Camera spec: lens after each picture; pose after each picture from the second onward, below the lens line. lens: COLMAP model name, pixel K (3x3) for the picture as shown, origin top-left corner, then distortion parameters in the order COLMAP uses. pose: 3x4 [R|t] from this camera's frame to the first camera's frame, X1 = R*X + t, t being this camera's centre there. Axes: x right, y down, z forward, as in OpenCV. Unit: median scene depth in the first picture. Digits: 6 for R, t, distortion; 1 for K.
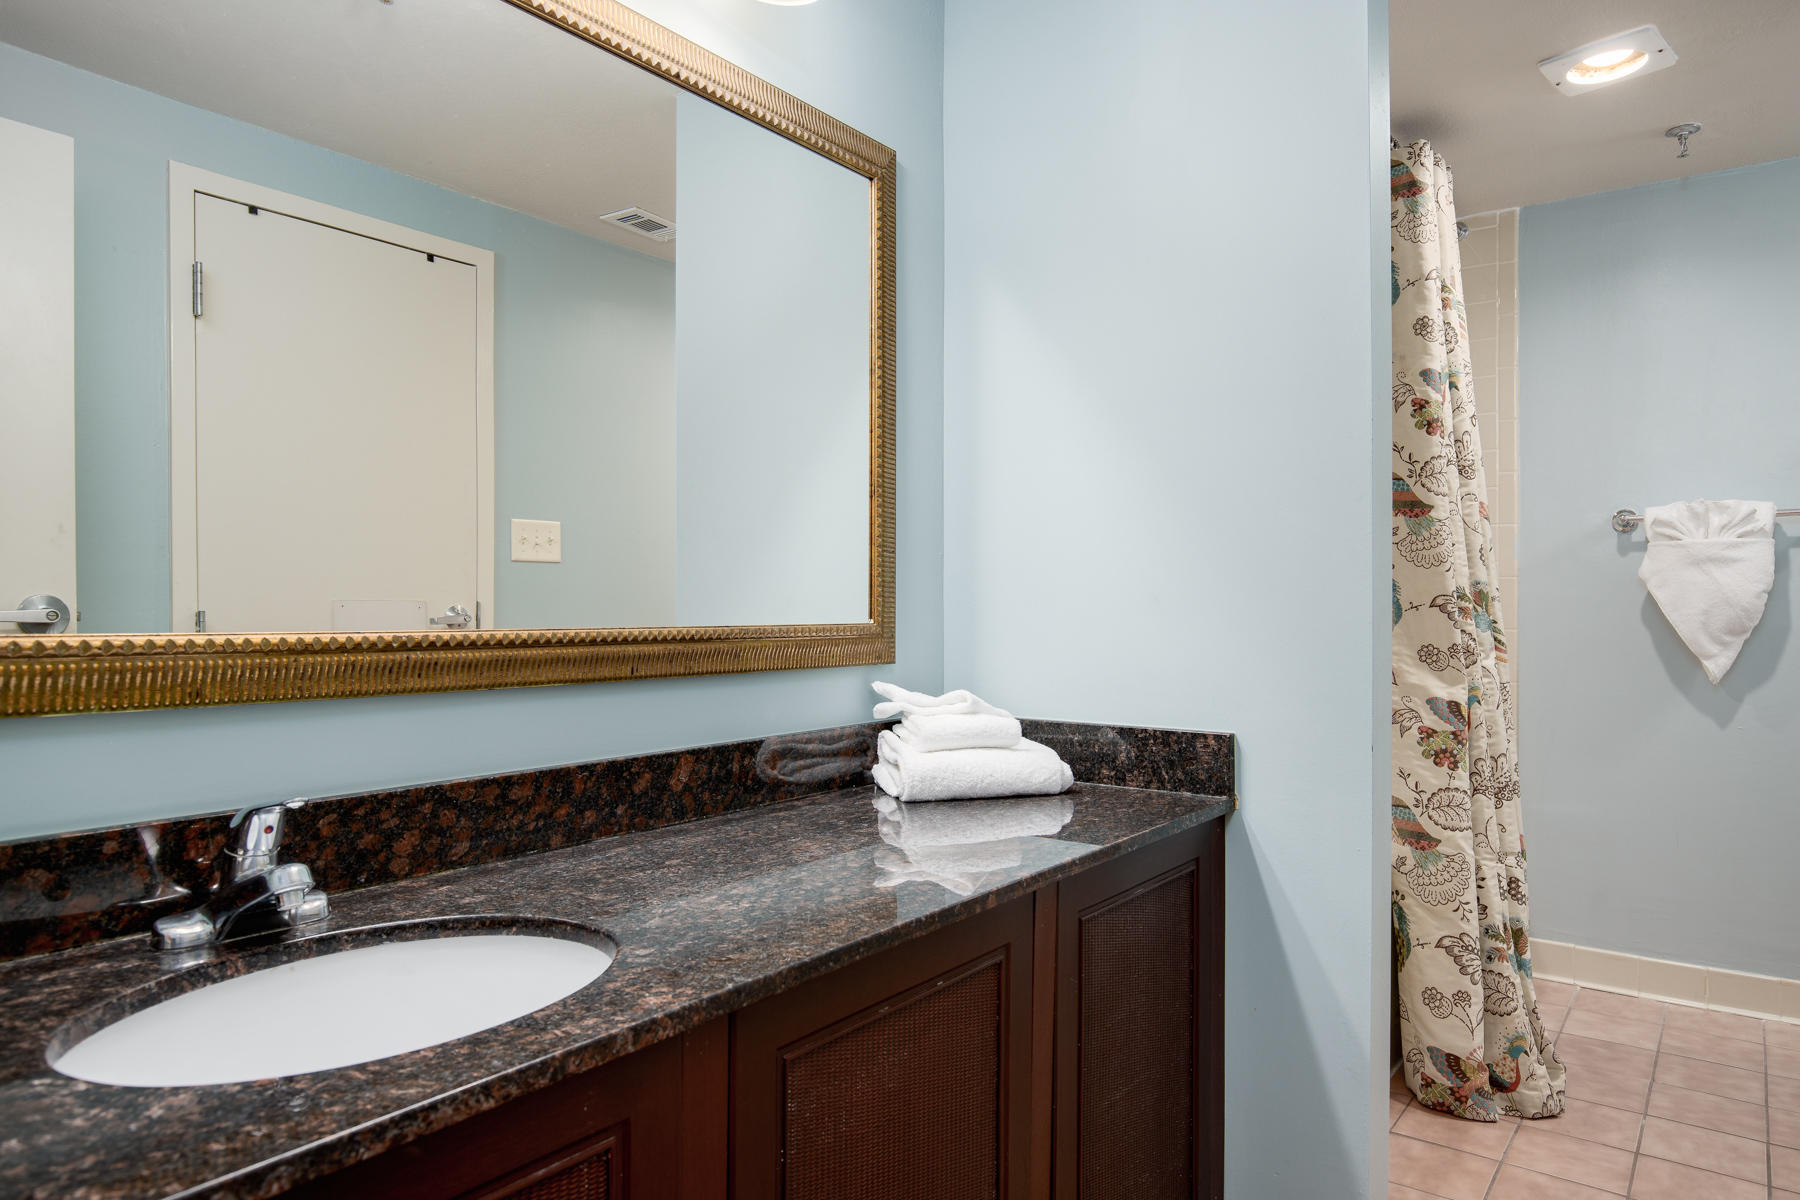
lens RADIAL K [[1133.5, 0, 900.0], [0, 1133.5, 600.0], [0, 0, 1]] dist [0.003337, 0.000099]
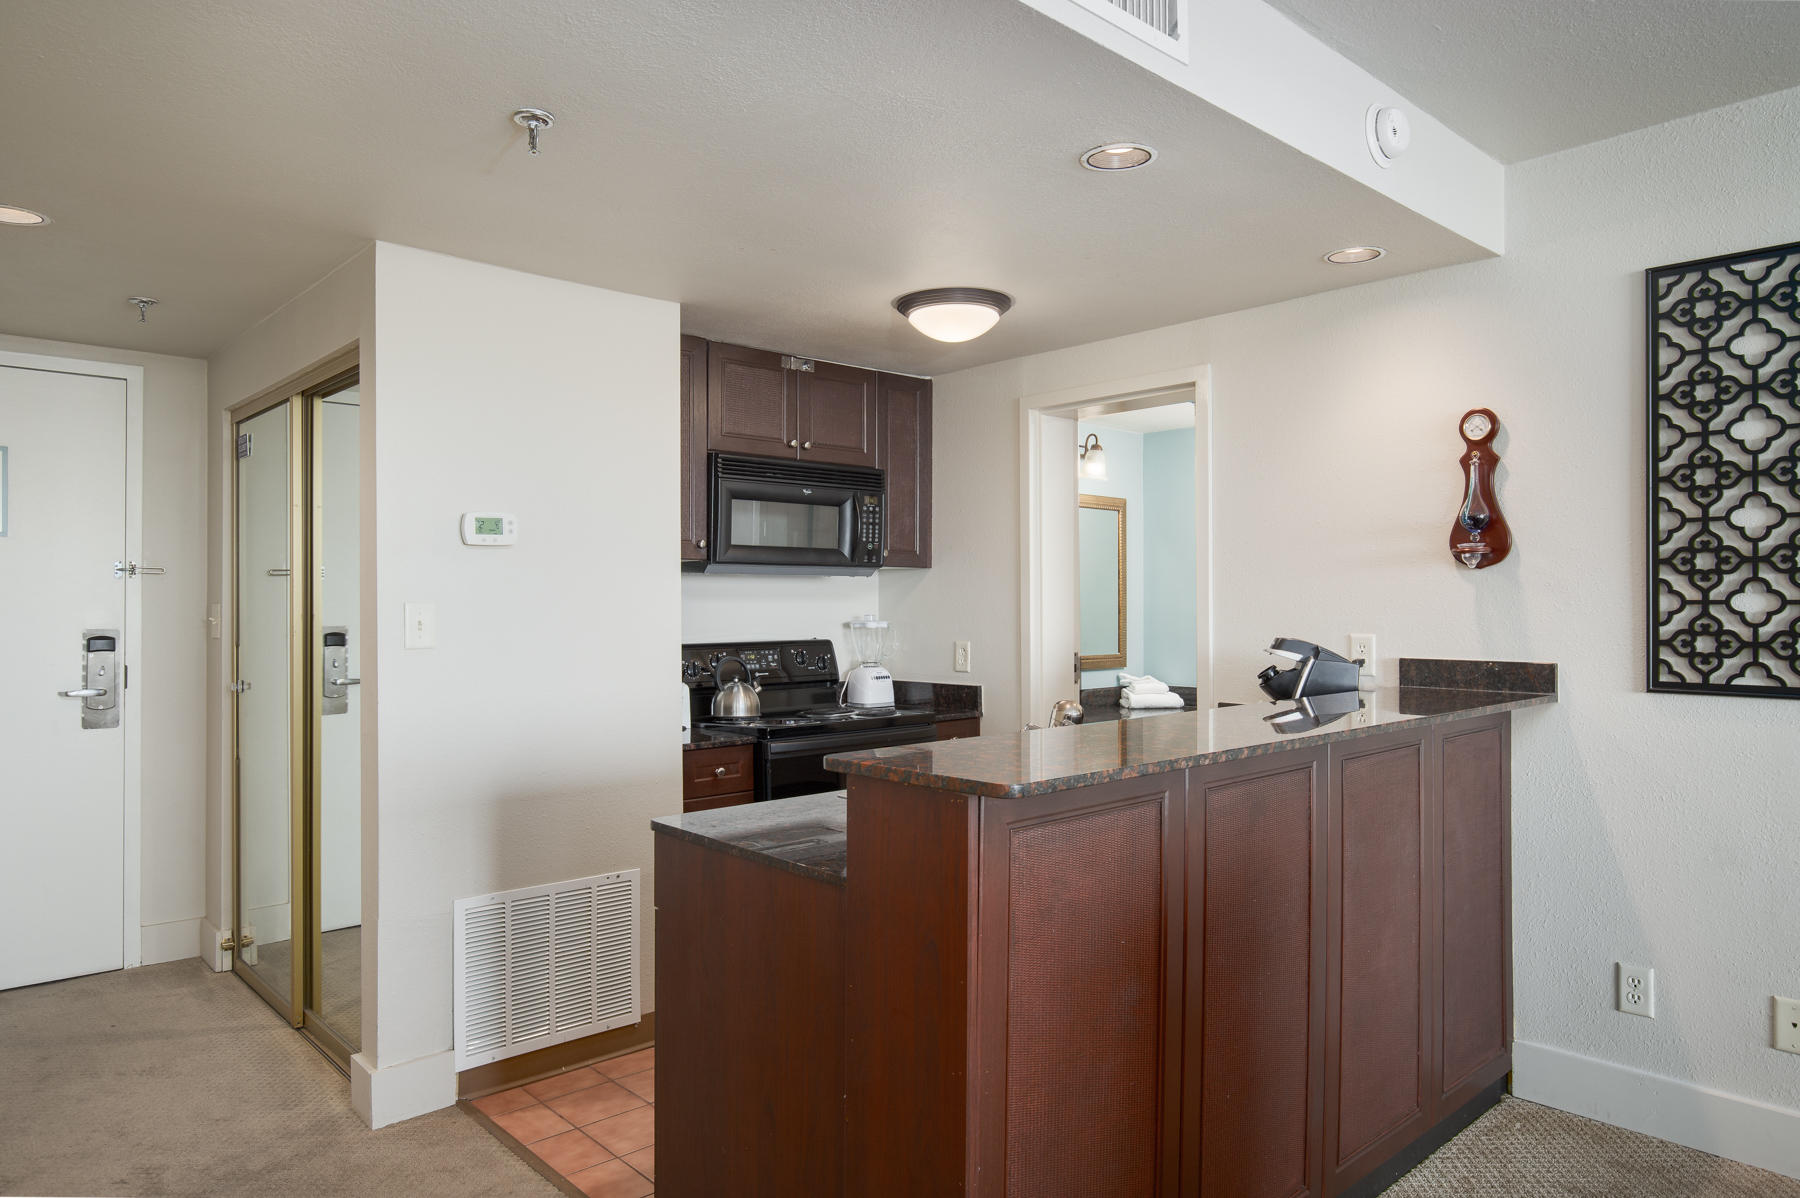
lens RADIAL K [[1133.5, 0, 900.0], [0, 1133.5, 599.0], [0, 0, 1]] dist [0.003337, 0.000099]
pose [[0.981985, -0.003893, -0.188921, -0.020759], [0.003743, 0.999992, -0.001148, -0.099967], [0.188924, 0.000420, 0.981992, -1.676728]]
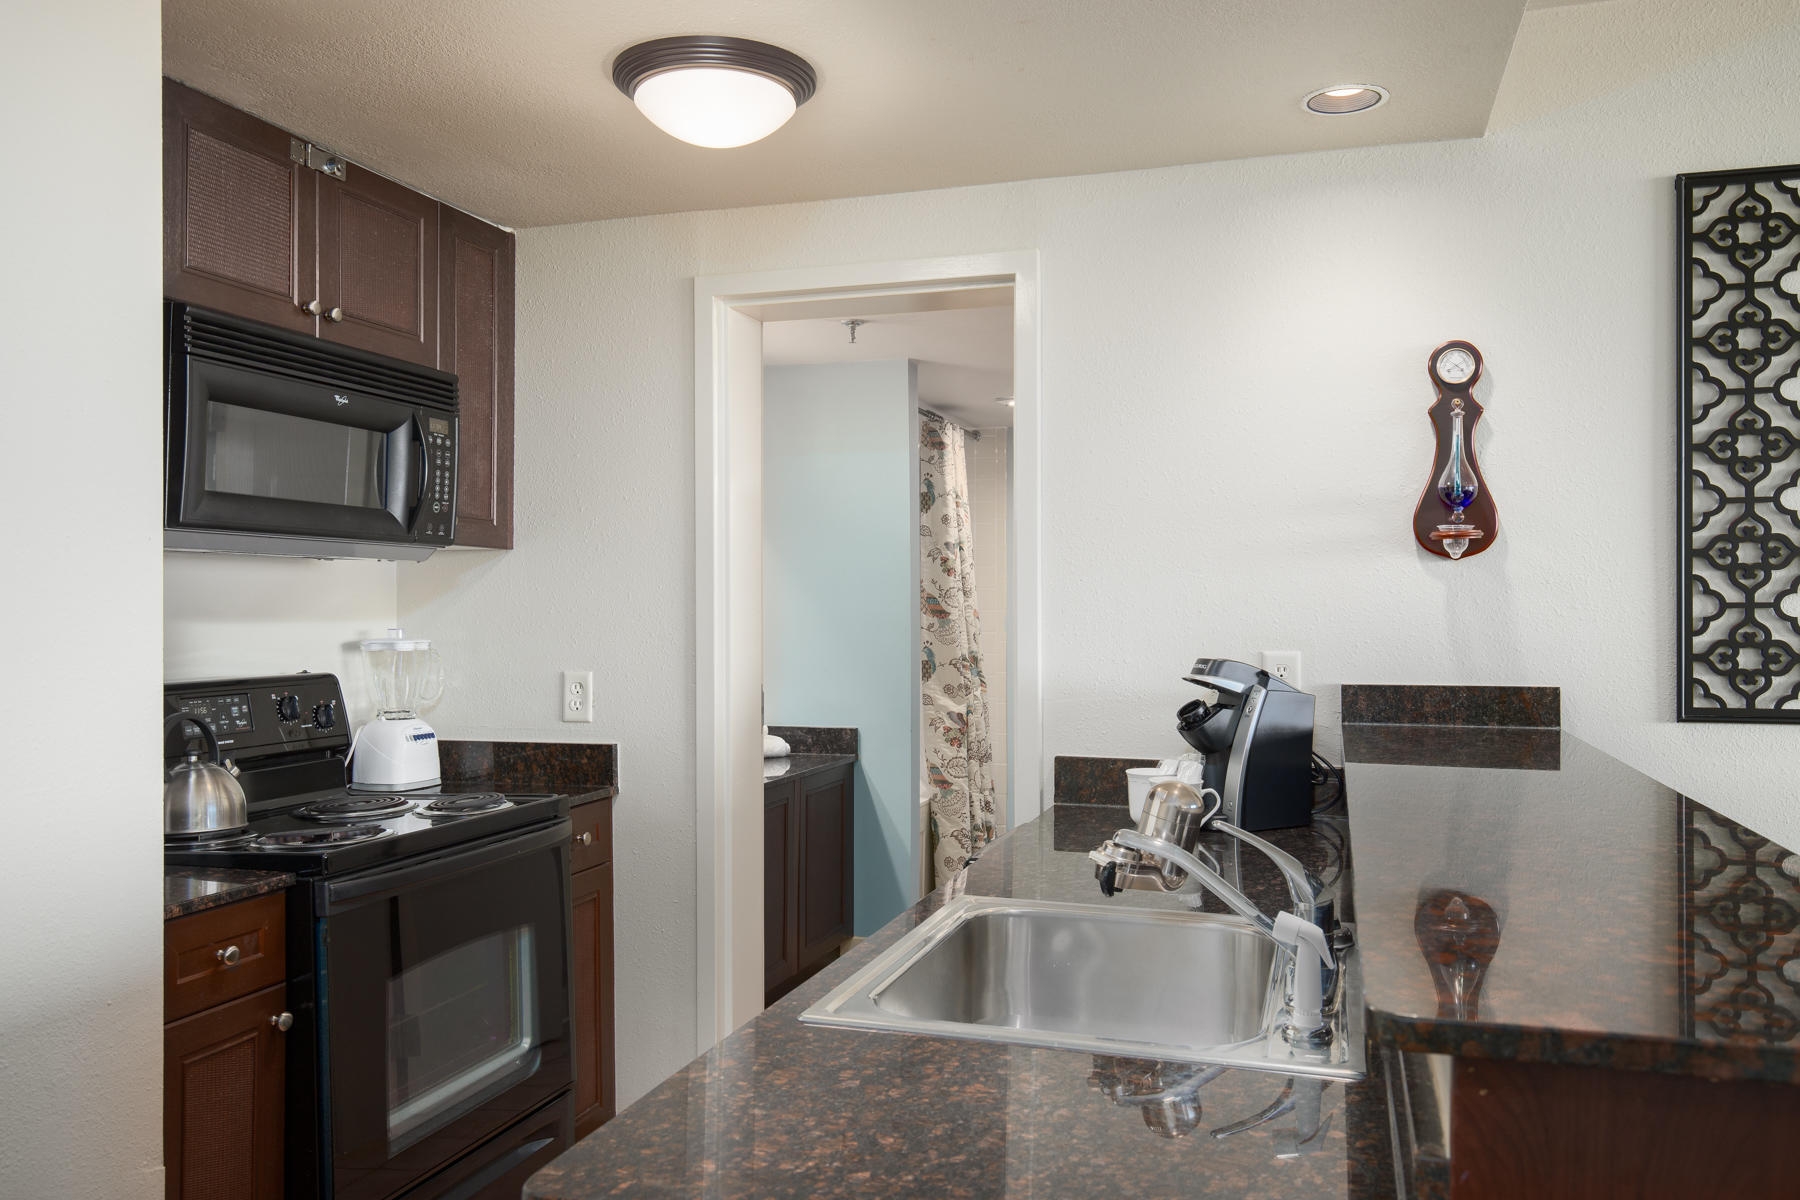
lens RADIAL K [[1396.2, 0, 900.0], [0, 1396.2, 600.0], [0, 0, 1]] dist [0.020879, -0.000101]
pose [[0.943188, -0.000556, 0.332260, -0.416700], [0.002348, 0.999985, -0.004994, -0.095545], [-0.332252, 0.005491, 0.943175, -1.258783]]
